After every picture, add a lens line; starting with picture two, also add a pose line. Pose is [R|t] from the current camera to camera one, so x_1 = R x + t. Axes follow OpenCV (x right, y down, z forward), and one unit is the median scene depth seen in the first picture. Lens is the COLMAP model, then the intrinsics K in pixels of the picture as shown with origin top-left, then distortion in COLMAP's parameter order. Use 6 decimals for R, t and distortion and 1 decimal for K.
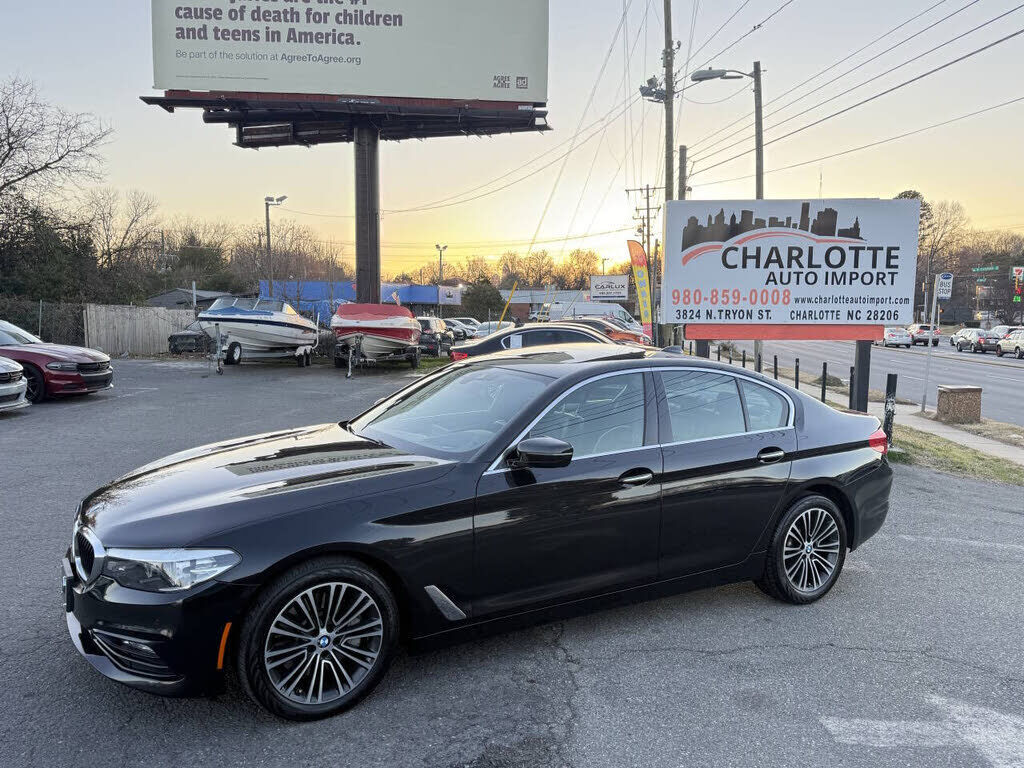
lens RADIAL K [[878.3, 0, 512.6], [0, 878.3, 394.3], [0, 0, 1]] dist [0.127059, -0.253113]
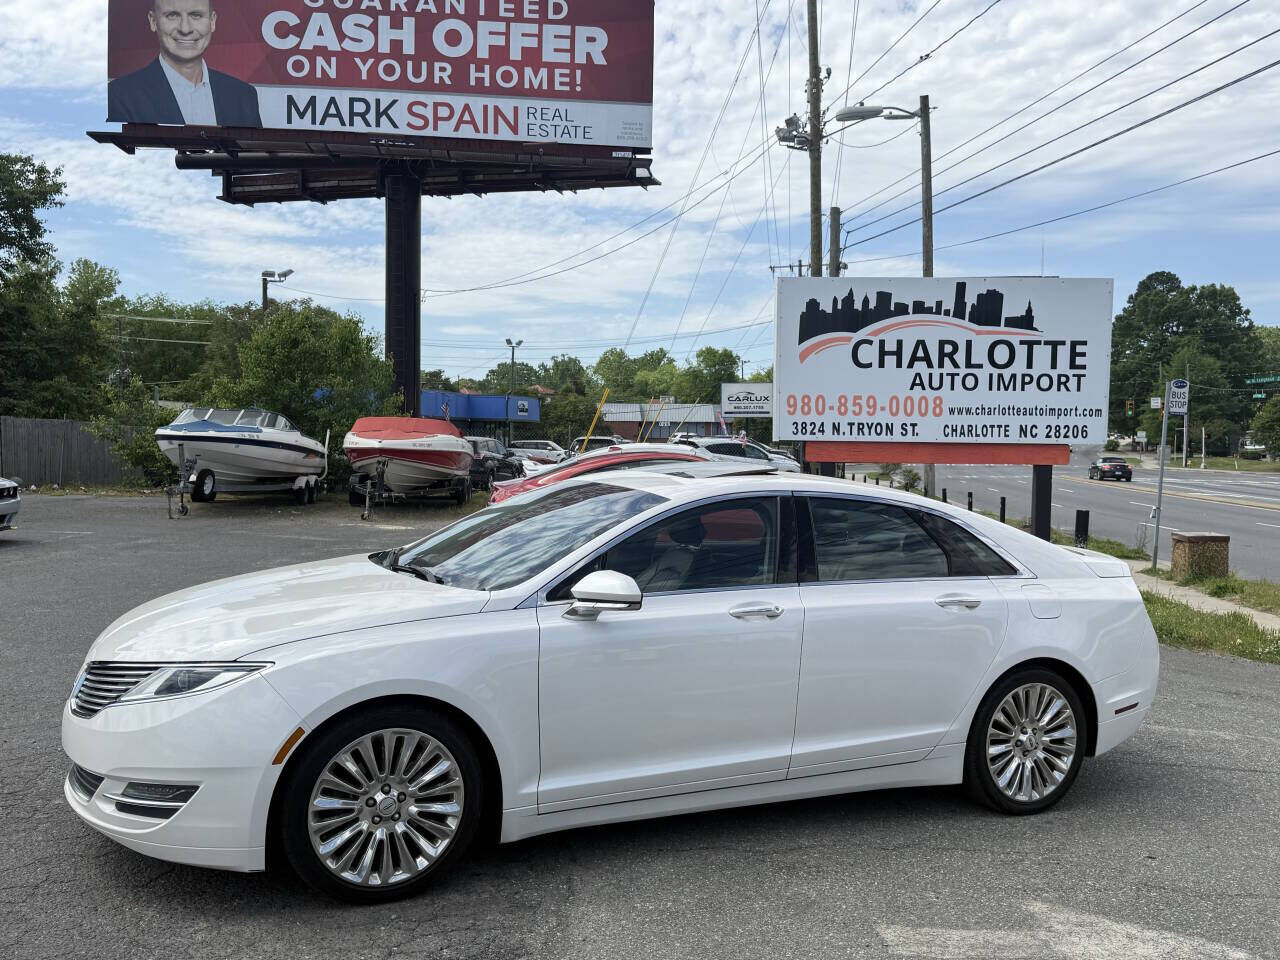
lens RADIAL K [[1239.4, 0, 652.2], [0, 1239.4, 466.4], [0, 0, 1]] dist [0.172404, -0.391919]
pose [[0.999643, 0.005179, 0.026195, 0.040245], [-0.003388, 0.997682, -0.067965, 0.013246], [-0.026486, 0.067852, 0.997344, -0.040472]]
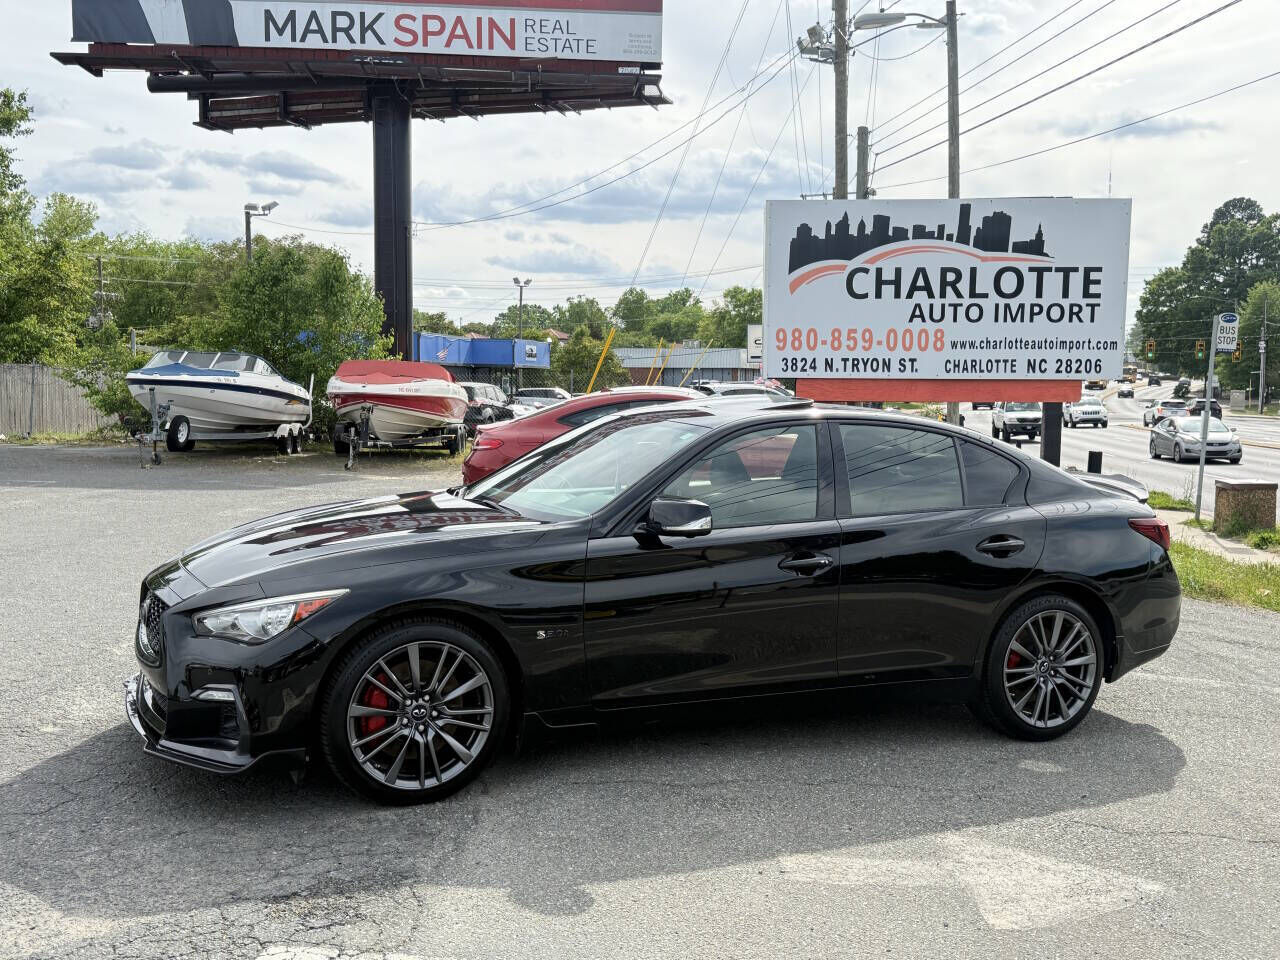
lens RADIAL K [[1345.8, 0, 639.1], [0, 1345.8, 483.4], [0, 0, 1]] dist [0.169879, -0.384655]
pose [[0.999991, 0.002223, -0.003528, 0.077948], [-0.002290, 0.999810, -0.019376, 0.023531], [0.003484, 0.019384, 0.999806, -0.058650]]
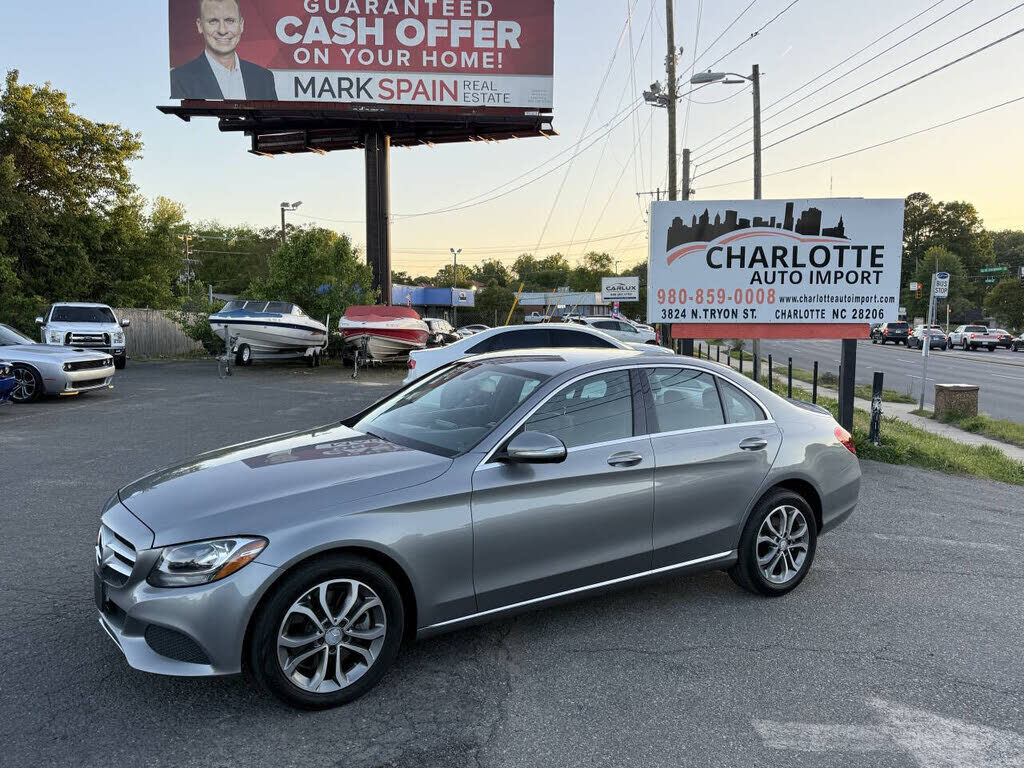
lens RADIAL K [[861.0, 0, 510.5], [0, 861.0, 384.6], [0, 0, 1]] dist [0.105454, -0.195451]
pose [[0.999753, -0.002412, -0.022072, 0.034485], [0.002163, 0.999934, -0.011267, 0.001048], [0.022097, 0.011216, 0.999693, 0.010841]]
